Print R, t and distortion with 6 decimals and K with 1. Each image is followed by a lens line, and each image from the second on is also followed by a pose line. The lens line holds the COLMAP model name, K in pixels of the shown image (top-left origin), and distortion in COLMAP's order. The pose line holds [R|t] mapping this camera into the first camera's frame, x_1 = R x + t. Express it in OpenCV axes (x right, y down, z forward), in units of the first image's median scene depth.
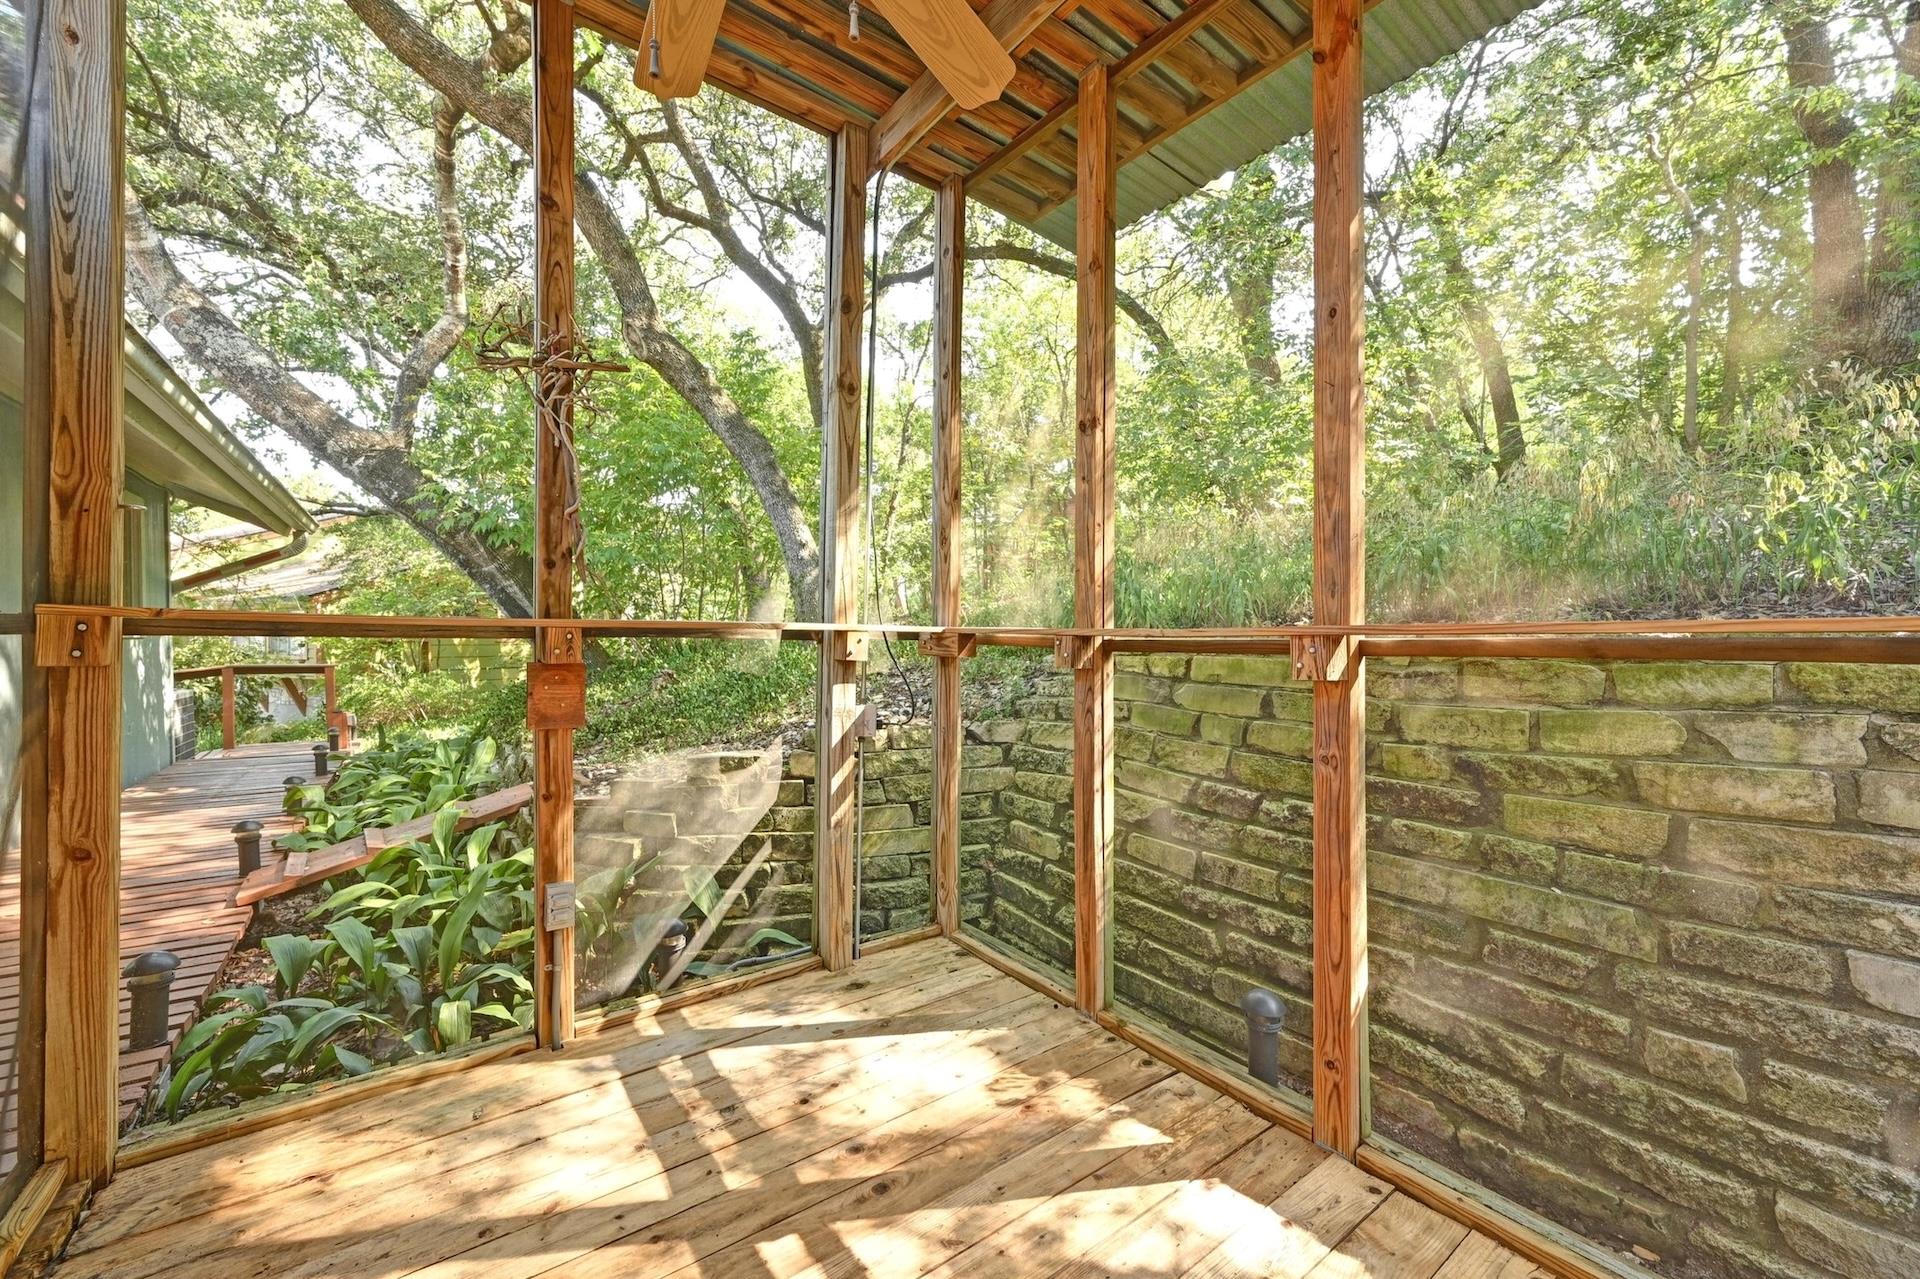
lens RADIAL K [[752.3, 0, 961.4], [0, 752.3, 642.6], [0, 0, 1]] dist [0.000451, -0.000039]
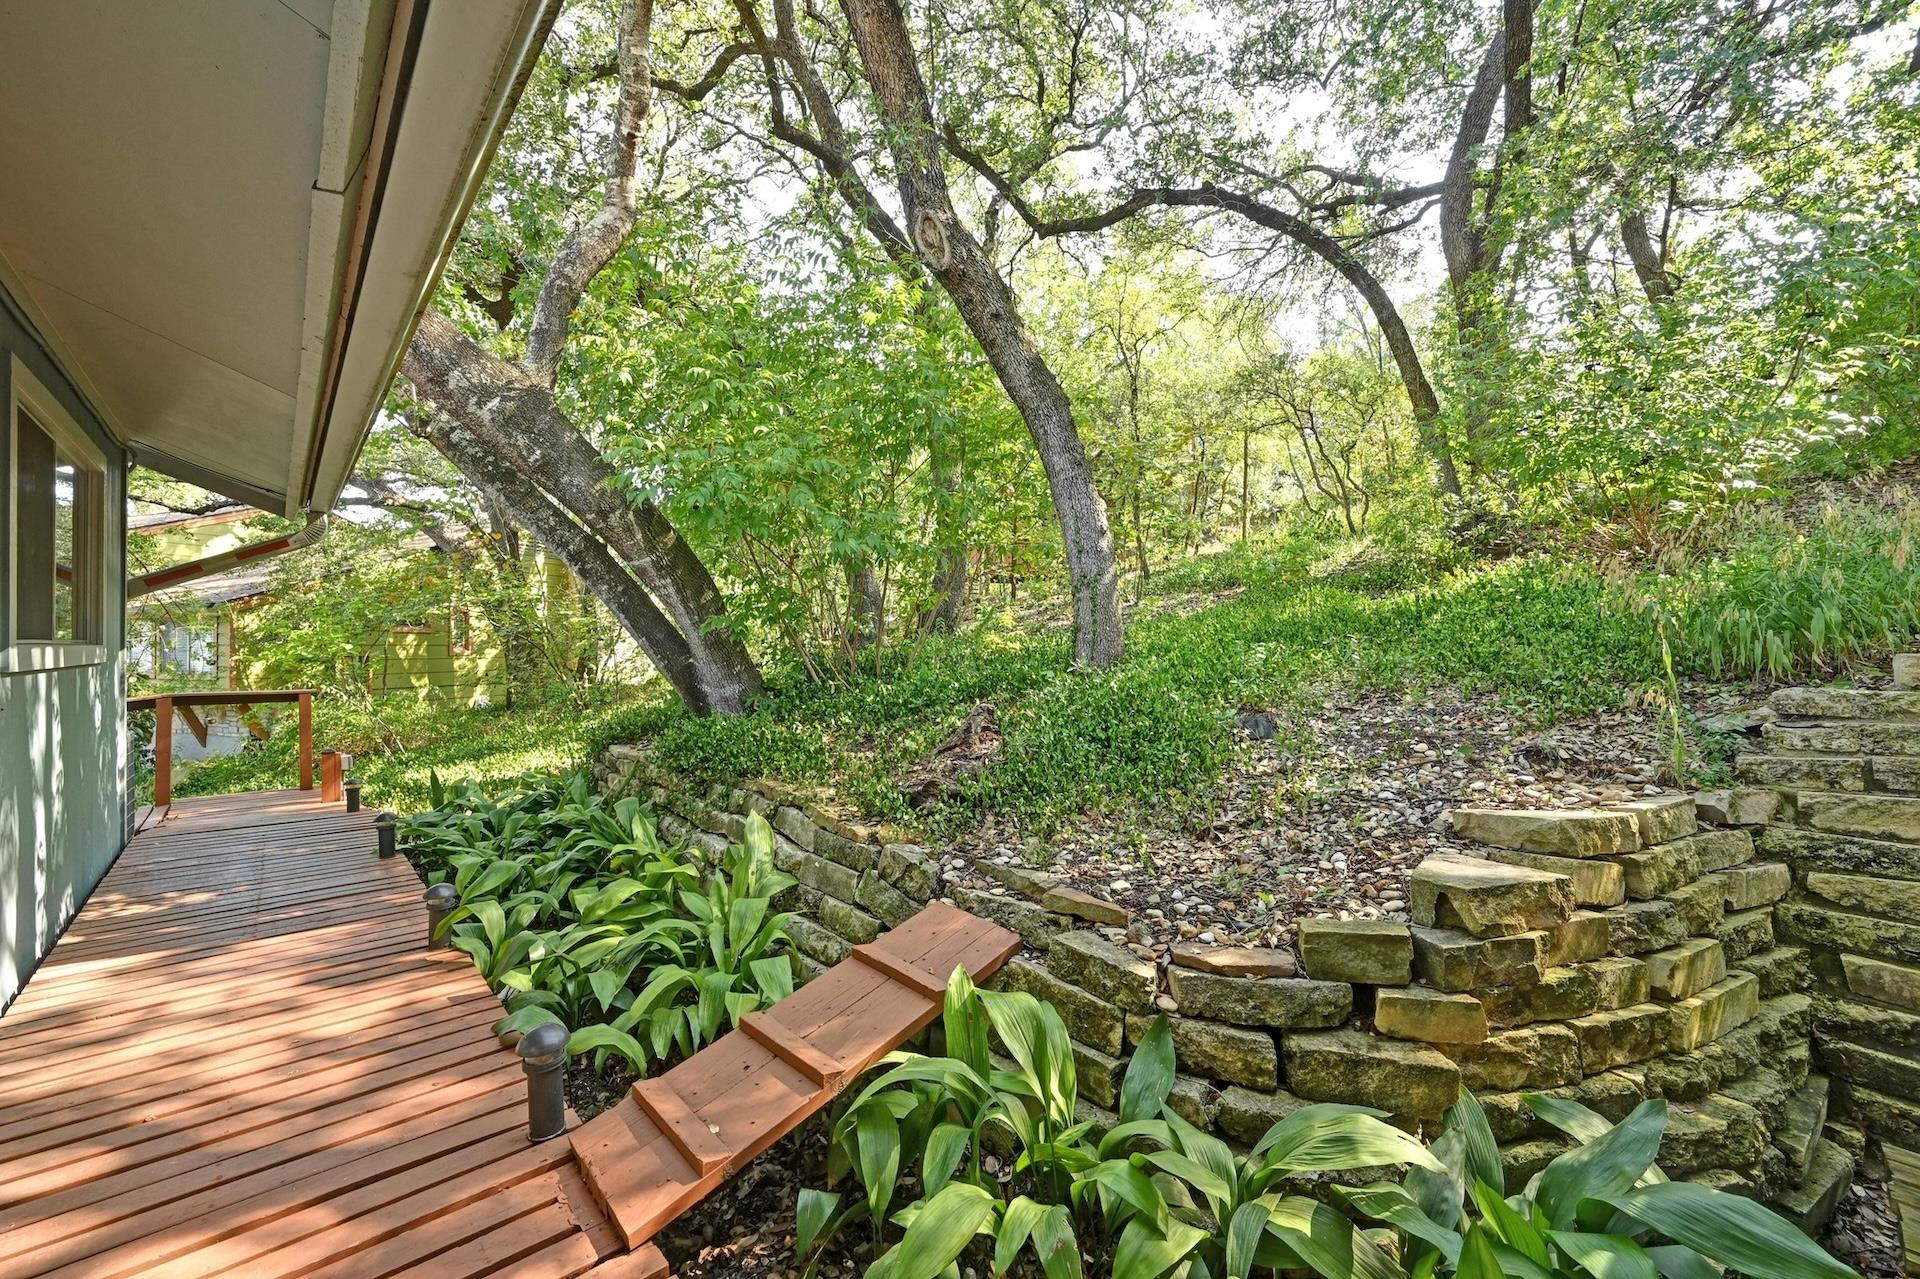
lens RADIAL K [[761.7, 0, 968.1], [0, 761.7, 637.4], [0, 0, 1]] dist [-0.001378, -0.000146]
pose [[0.994419, -0.002702, 0.105471, -0.431908], [0.004748, 0.999805, -0.019158, -0.011926], [-0.105399, 0.019552, 0.994238, 0.260761]]
